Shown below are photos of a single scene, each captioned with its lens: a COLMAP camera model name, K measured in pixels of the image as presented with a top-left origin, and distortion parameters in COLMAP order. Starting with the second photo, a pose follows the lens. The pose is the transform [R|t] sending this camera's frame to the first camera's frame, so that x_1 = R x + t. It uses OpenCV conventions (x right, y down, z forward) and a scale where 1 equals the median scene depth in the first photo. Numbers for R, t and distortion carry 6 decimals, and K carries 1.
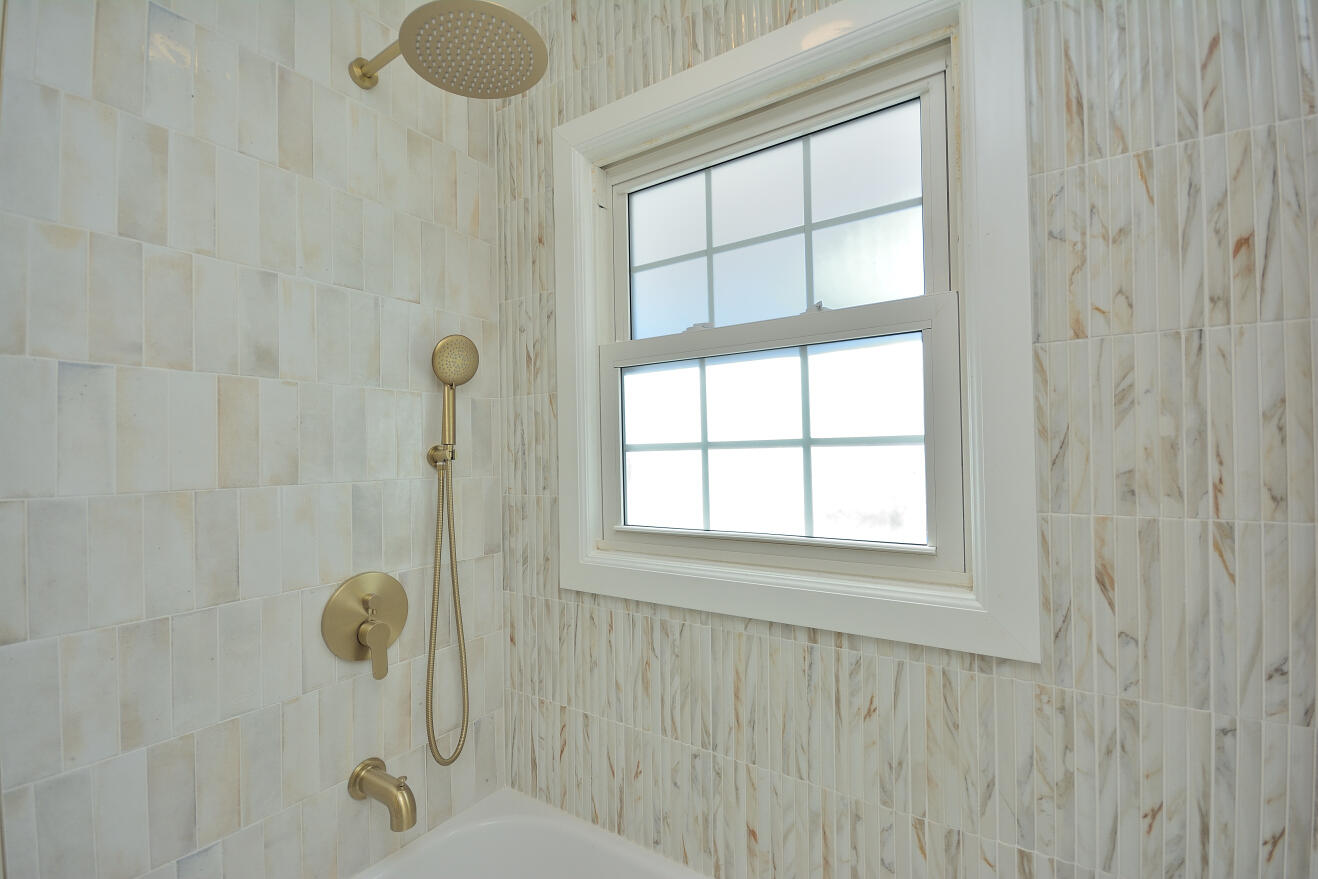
lens RADIAL K [[572.3, 0, 657.4], [0, 572.3, 431.6], [0, 0, 1]] dist [0.002917, 0.001019]
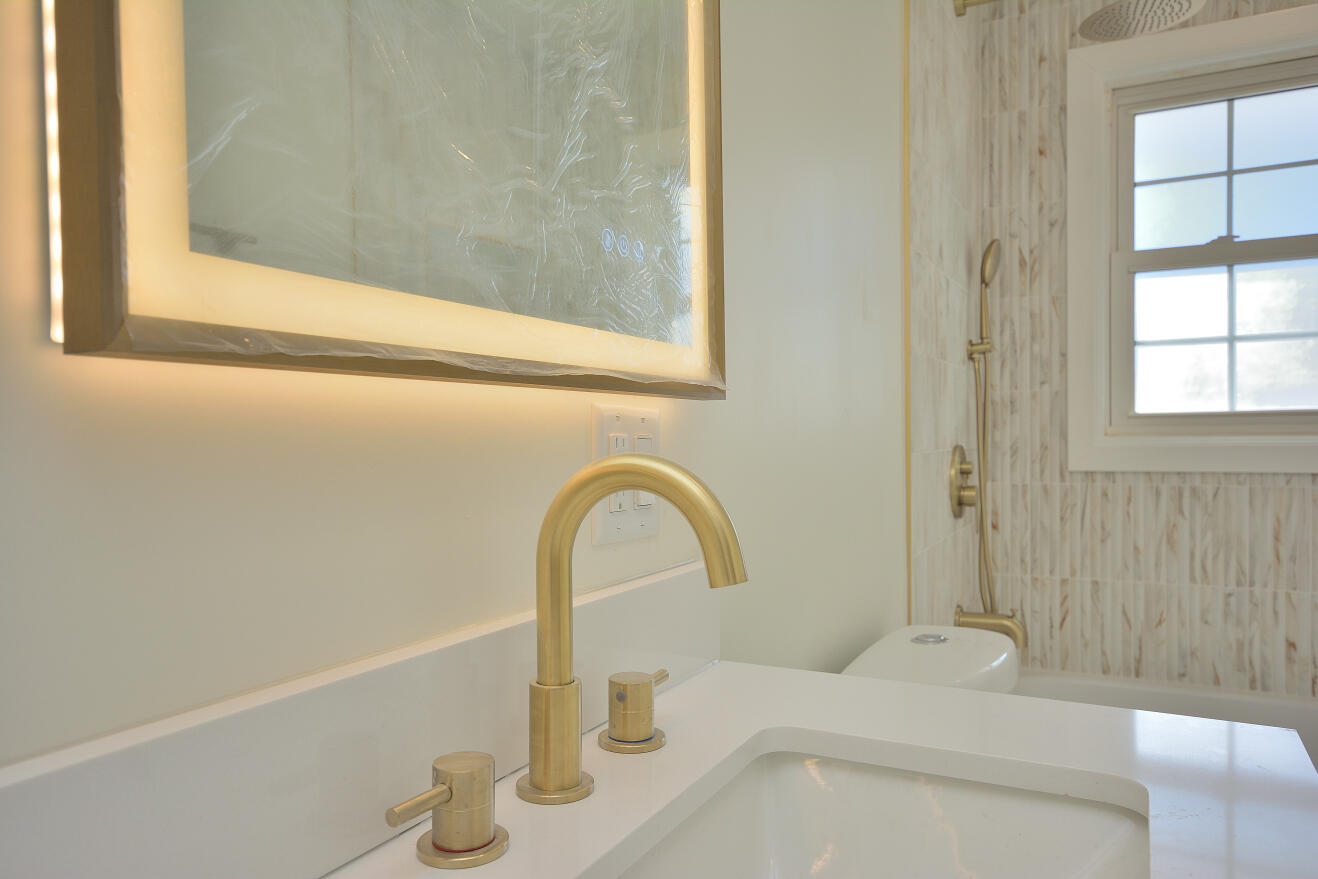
lens RADIAL K [[934.8, 0, 658.7], [0, 934.8, 441.6], [0, 0, 1]] dist [0.028326, -0.003009]
pose [[0.994761, 0.022705, 0.099676, -1.175726], [-0.024077, 0.999631, 0.012591, 0.219968], [-0.099354, -0.014925, 0.994940, -0.750832]]
